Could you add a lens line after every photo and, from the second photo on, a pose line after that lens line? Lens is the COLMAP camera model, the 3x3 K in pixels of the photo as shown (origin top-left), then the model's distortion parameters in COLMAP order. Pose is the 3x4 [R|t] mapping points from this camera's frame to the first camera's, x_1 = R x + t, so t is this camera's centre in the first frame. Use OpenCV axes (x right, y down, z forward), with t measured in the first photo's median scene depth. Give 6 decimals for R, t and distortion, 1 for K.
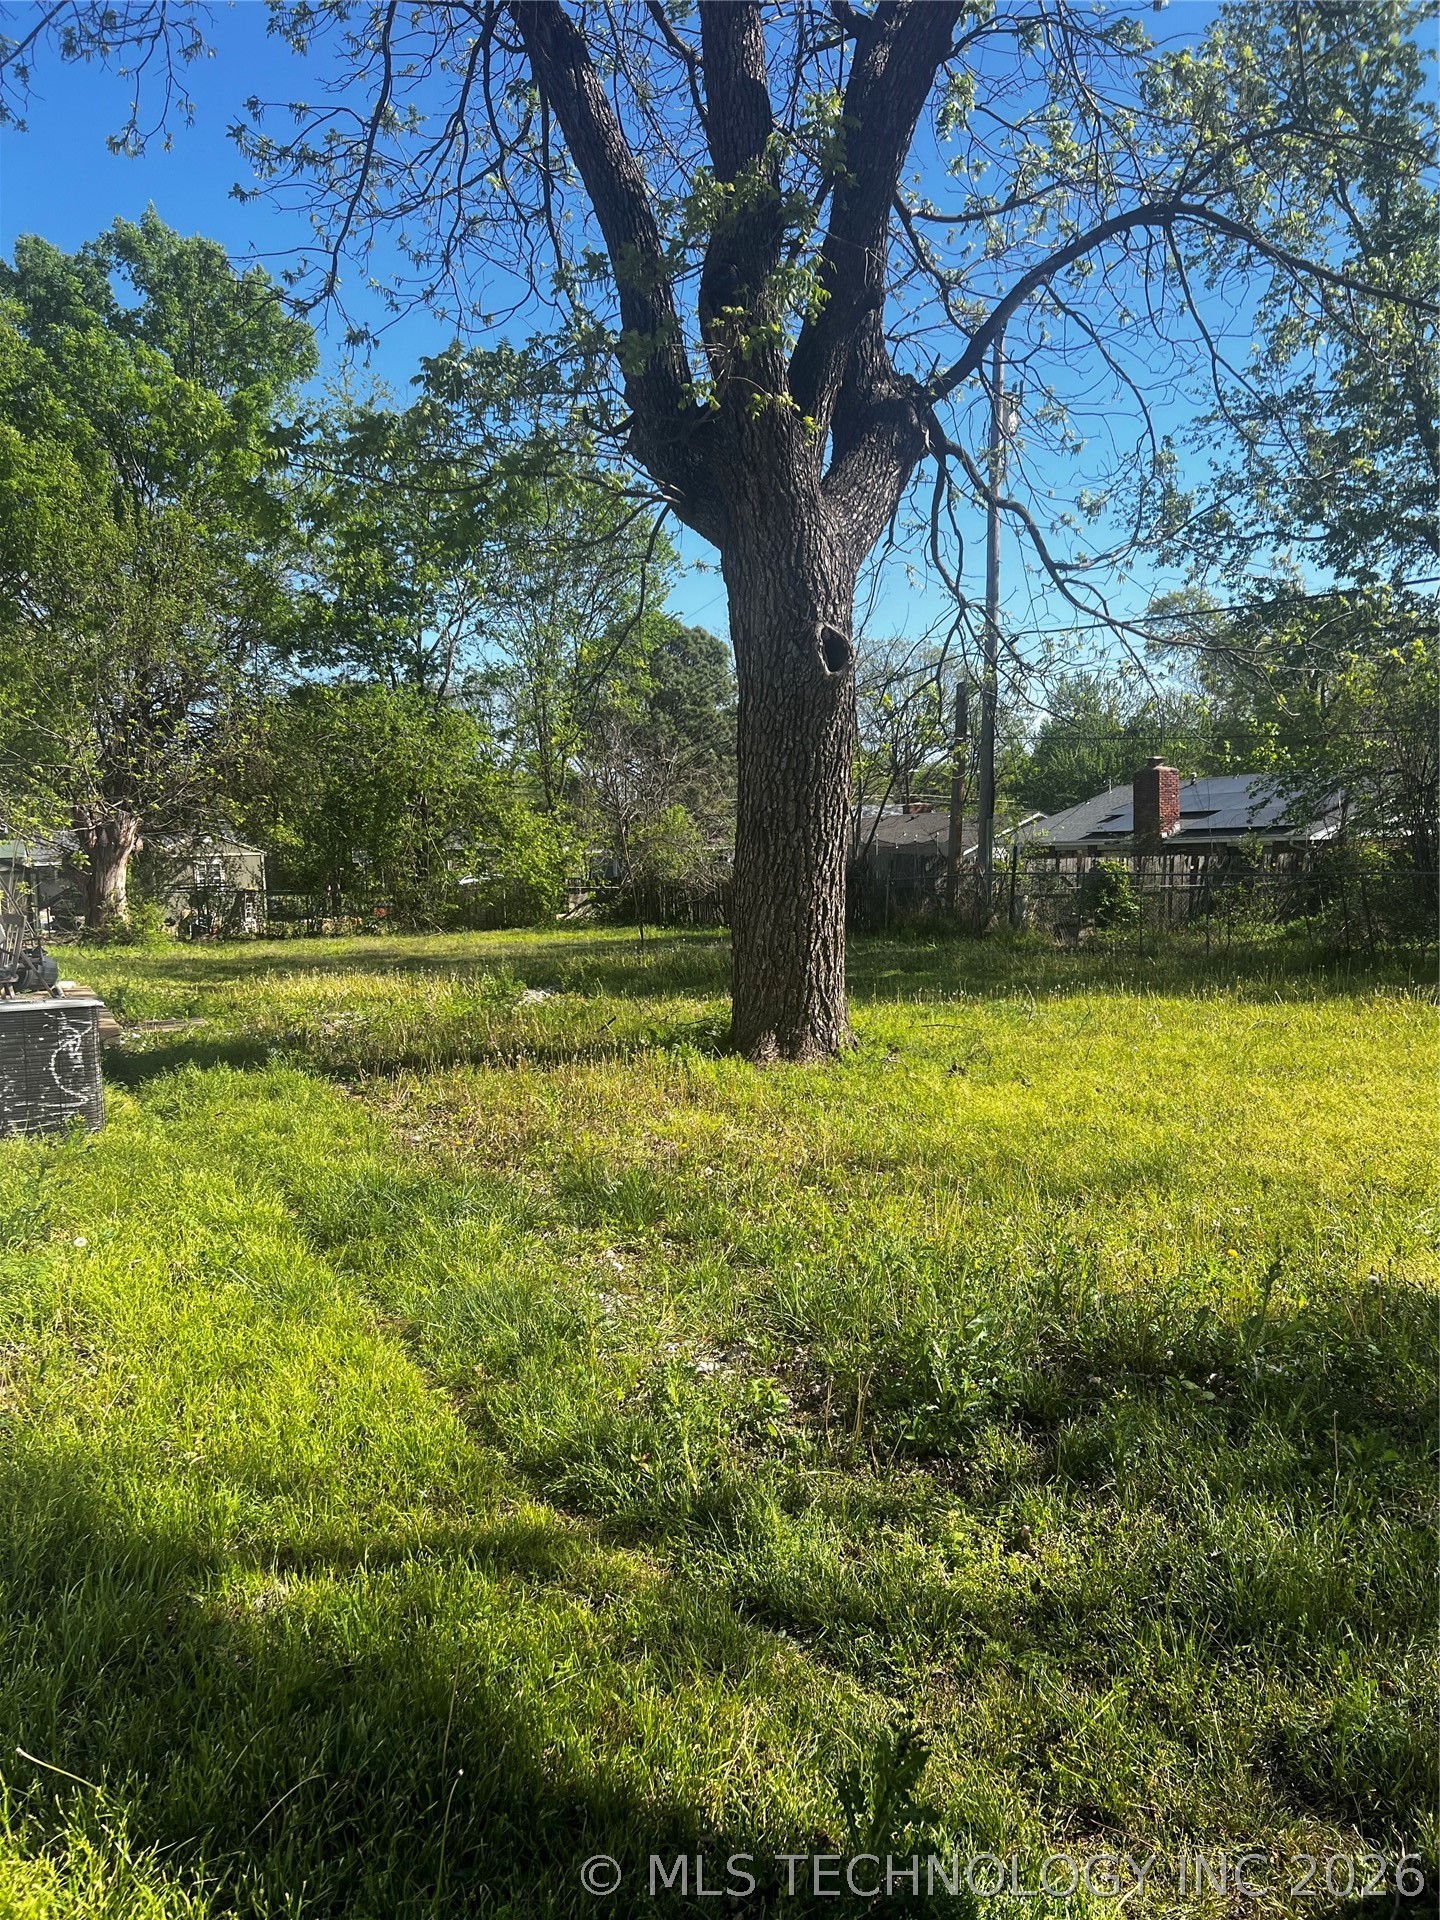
lens RADIAL K [[1446.5, 0, 720.2], [0, 1446.5, 973.6], [0, 0, 1]] dist [-0.005725, -0.018241]
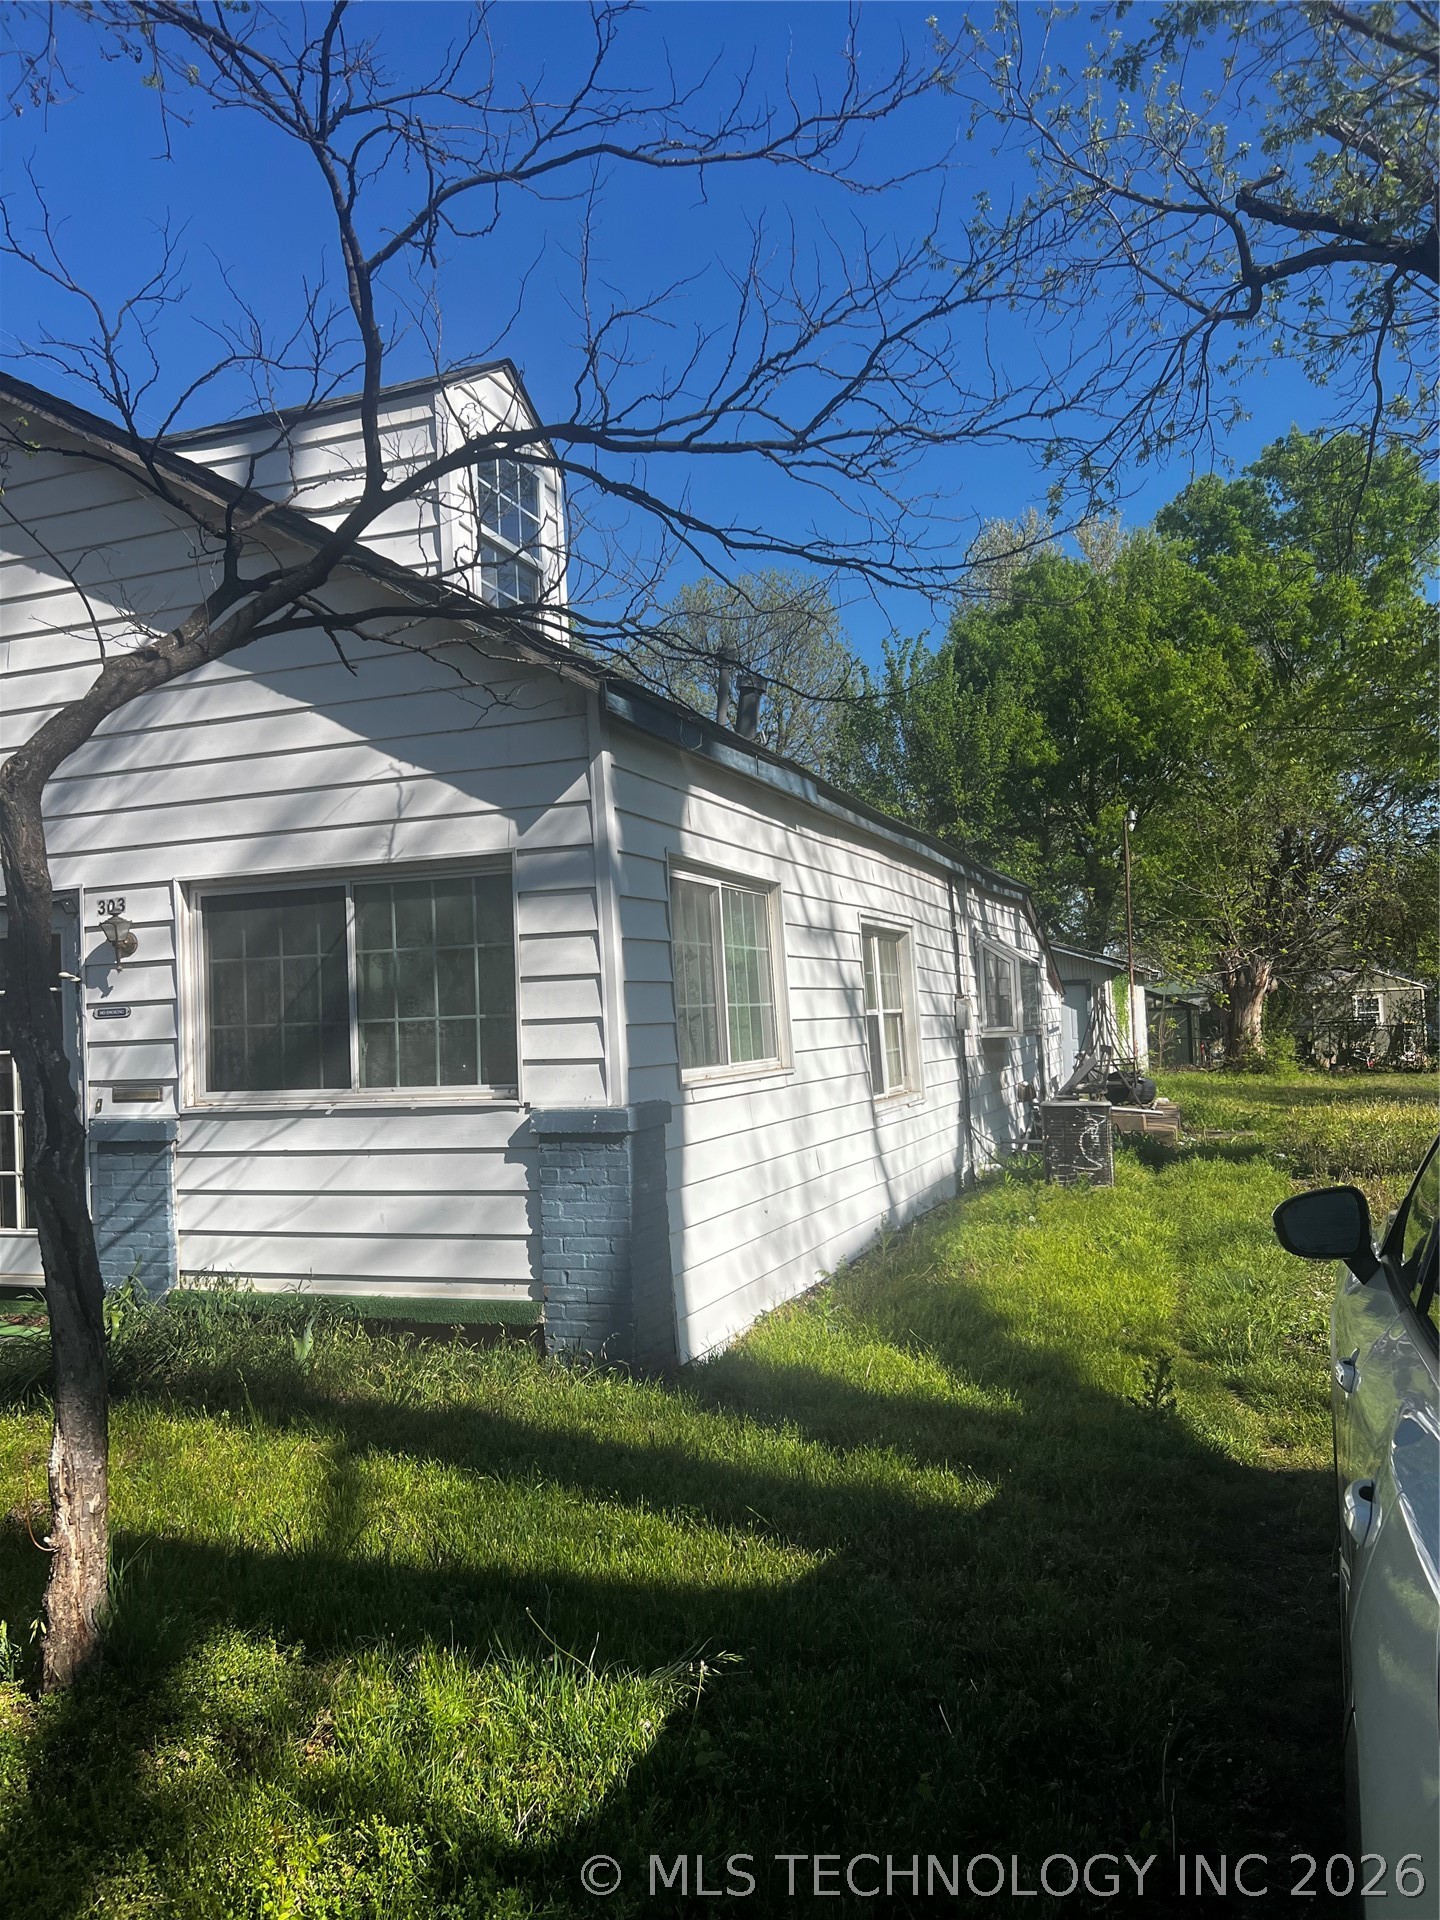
lens RADIAL K [[1446.5, 0, 722.6], [0, 1446.5, 972.8], [0, 0, 1]] dist [-0.005725, -0.018241]
pose [[0.705866, -0.016702, -0.708148, 0.096986], [-0.047596, 0.996344, -0.070941, 0.002275], [0.706744, 0.083780, 0.702491, -0.103386]]
